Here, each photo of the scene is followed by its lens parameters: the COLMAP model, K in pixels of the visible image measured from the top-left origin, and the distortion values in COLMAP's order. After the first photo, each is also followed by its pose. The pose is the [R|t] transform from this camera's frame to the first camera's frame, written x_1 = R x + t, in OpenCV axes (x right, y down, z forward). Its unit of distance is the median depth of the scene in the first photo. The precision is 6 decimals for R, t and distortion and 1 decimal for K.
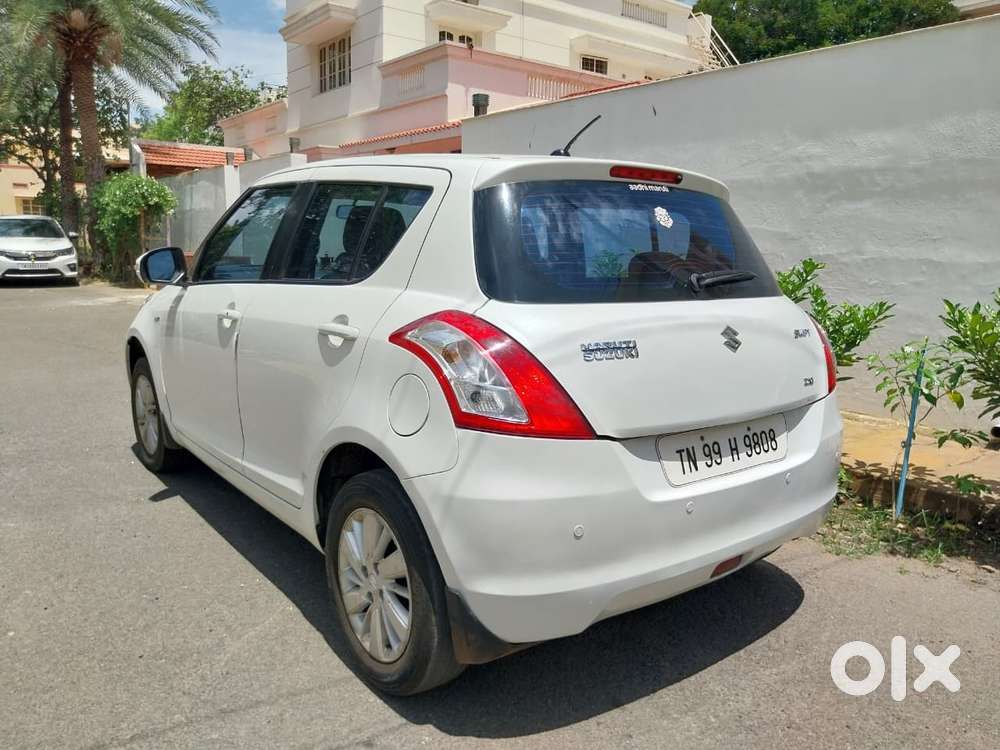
lens RADIAL K [[763.0, 0, 505.4], [0, 763.0, 366.7], [0, 0, 1]] dist [0.010201, -0.019881]
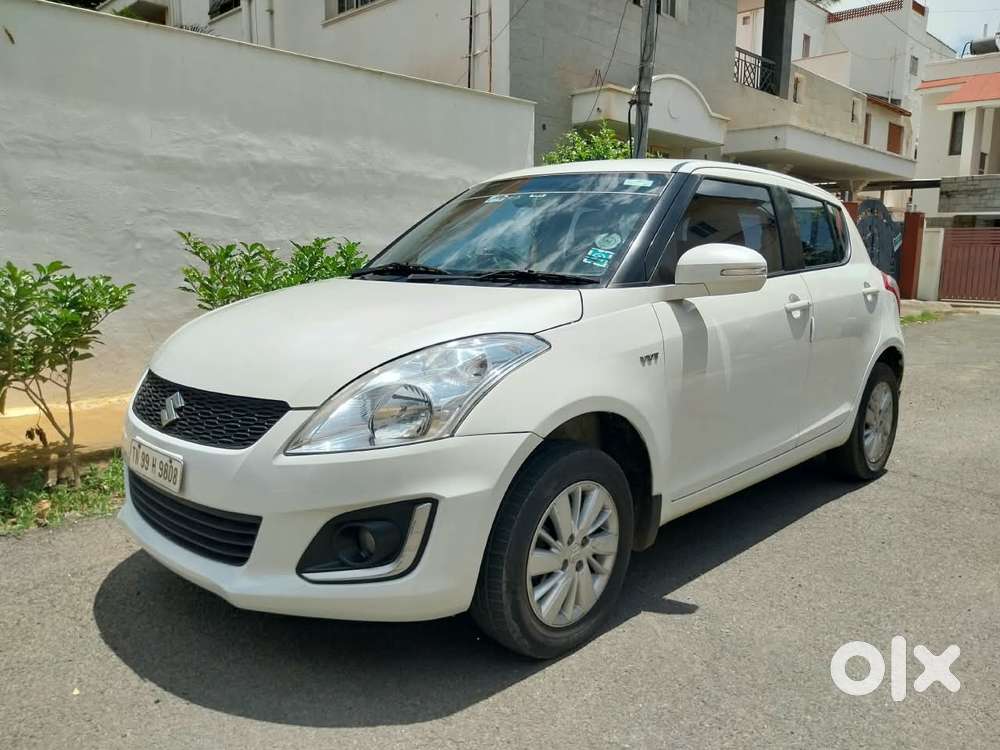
lens RADIAL K [[763.0, 0, 509.5], [0, 763.0, 380.2], [0, 0, 1]] dist [0.010201, -0.019881]
pose [[-0.137538, -0.192434, 0.971624, -0.743520], [0.144562, 0.966542, 0.211891, -0.137615], [-0.979890, 0.169603, -0.105118, 0.830641]]
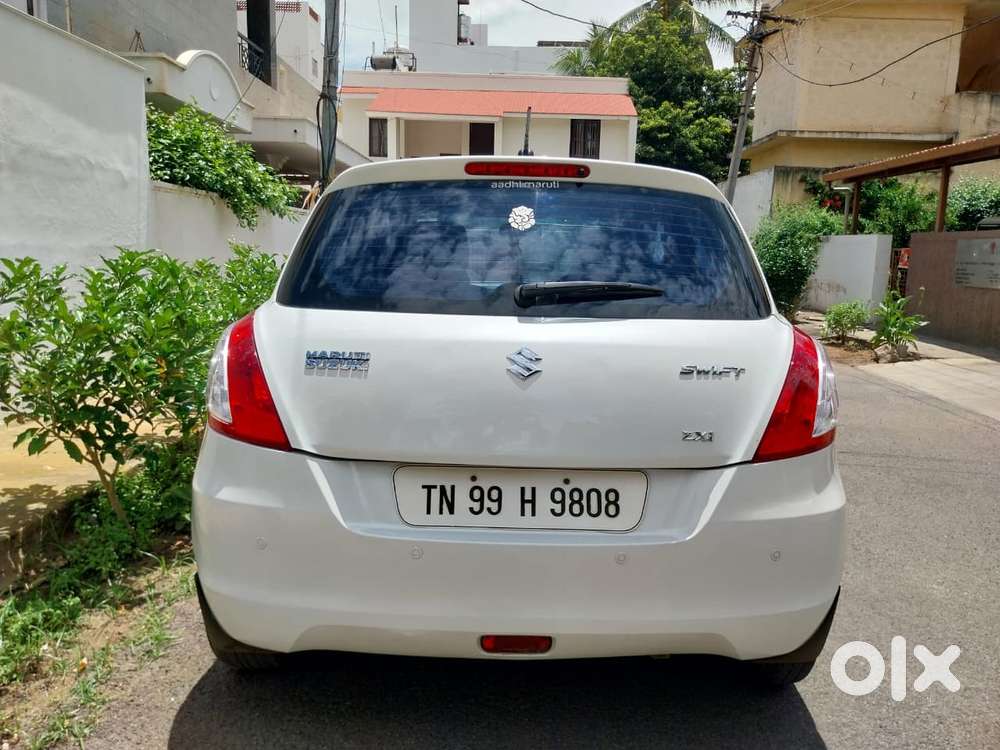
lens RADIAL K [[763.0, 0, 508.3], [0, 763.0, 377.5], [0, 0, 1]] dist [0.010201, -0.019881]
pose [[-0.792377, -0.152375, 0.590695, -0.468461], [0.048432, 0.949532, 0.309908, -0.217149], [-0.608106, 0.274172, -0.745008, 1.214216]]
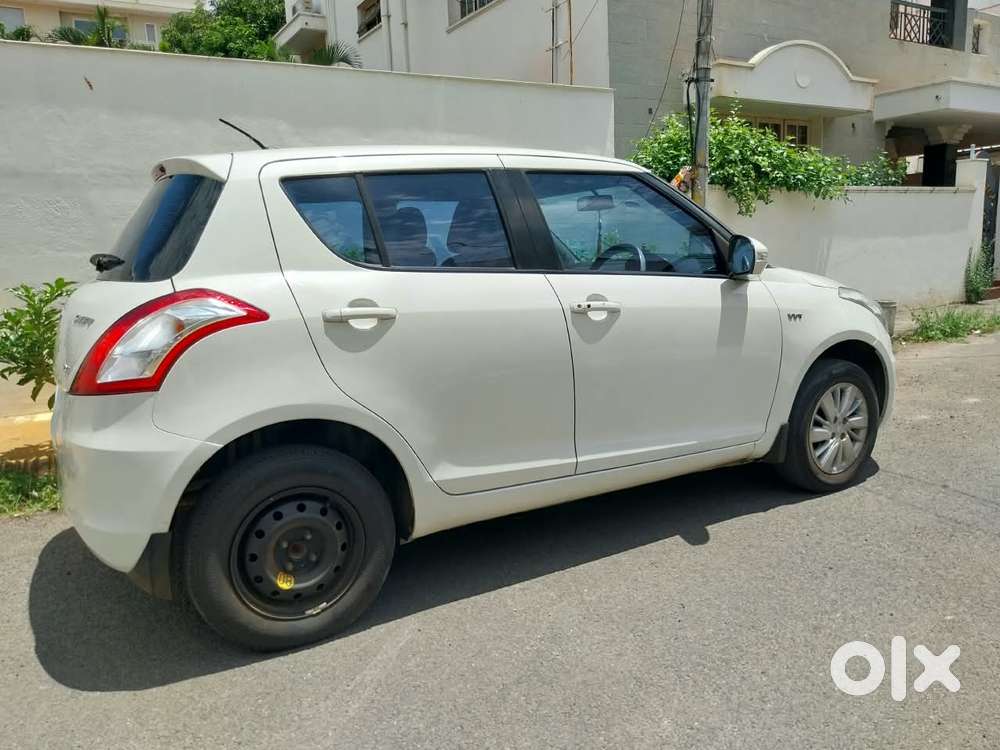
lens RADIAL K [[763.0, 0, 502.9], [0, 763.0, 376.8], [0, 0, 1]] dist [0.010201, -0.019881]
pose [[0.117342, -0.200206, 0.972702, -0.735859], [0.201119, 0.963963, 0.174146, -0.108247], [-0.972513, 0.175194, 0.153379, 0.618650]]
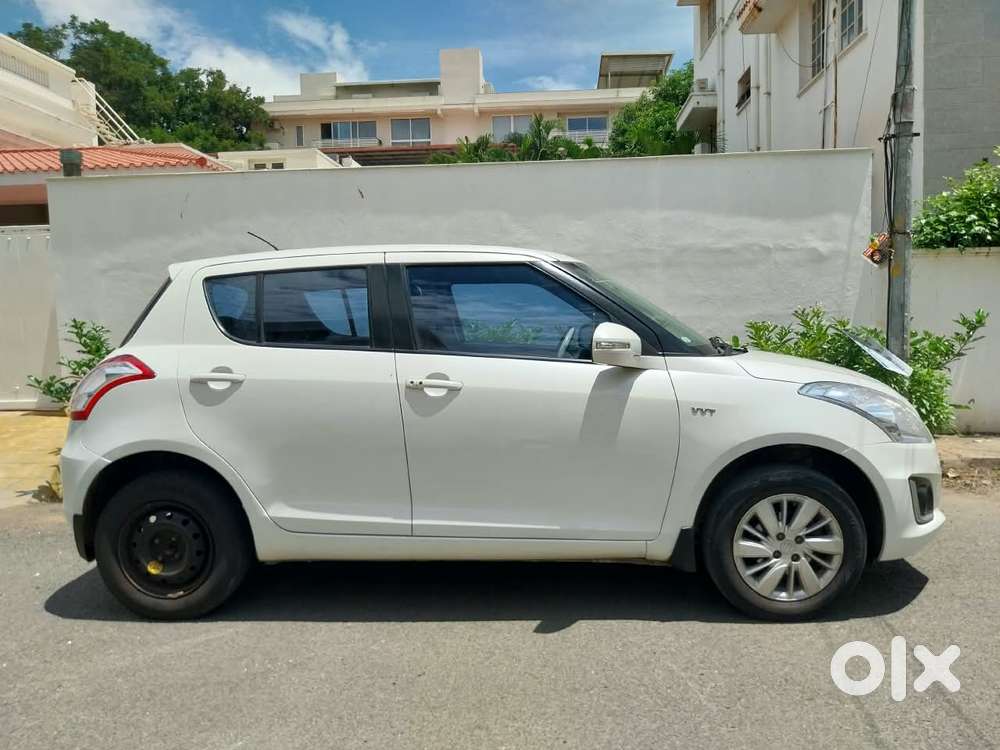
lens RADIAL K [[763.0, 0, 518.2], [0, 763.0, 367.5], [0, 0, 1]] dist [0.010201, -0.019881]
pose [[0.647550, -0.088979, 0.756810, -0.606882], [0.162350, 0.986467, -0.022932, -0.040816], [-0.744528, 0.137718, 0.653232, 0.206958]]
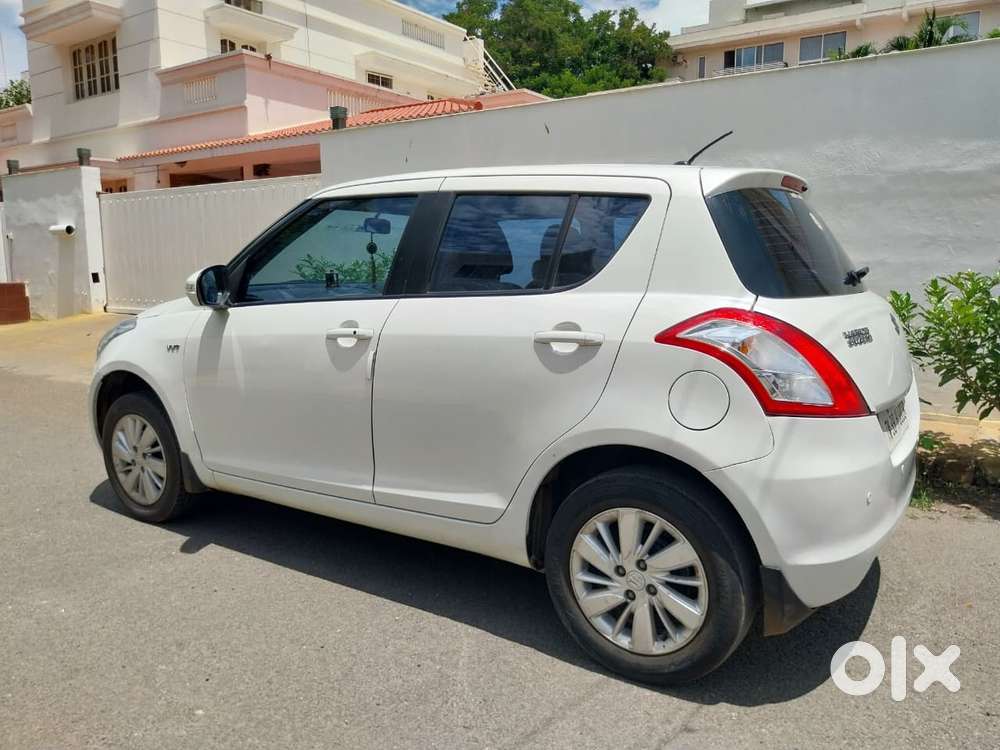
lens RADIAL K [[763.0, 0, 503.7], [0, 763.0, 371.5], [0, 0, 1]] dist [0.010201, -0.019881]
pose [[0.949268, -0.070305, 0.306509, -0.255727], [0.075065, 0.997172, -0.003753, -0.002263], [-0.305379, 0.026570, 0.951860, 0.028717]]
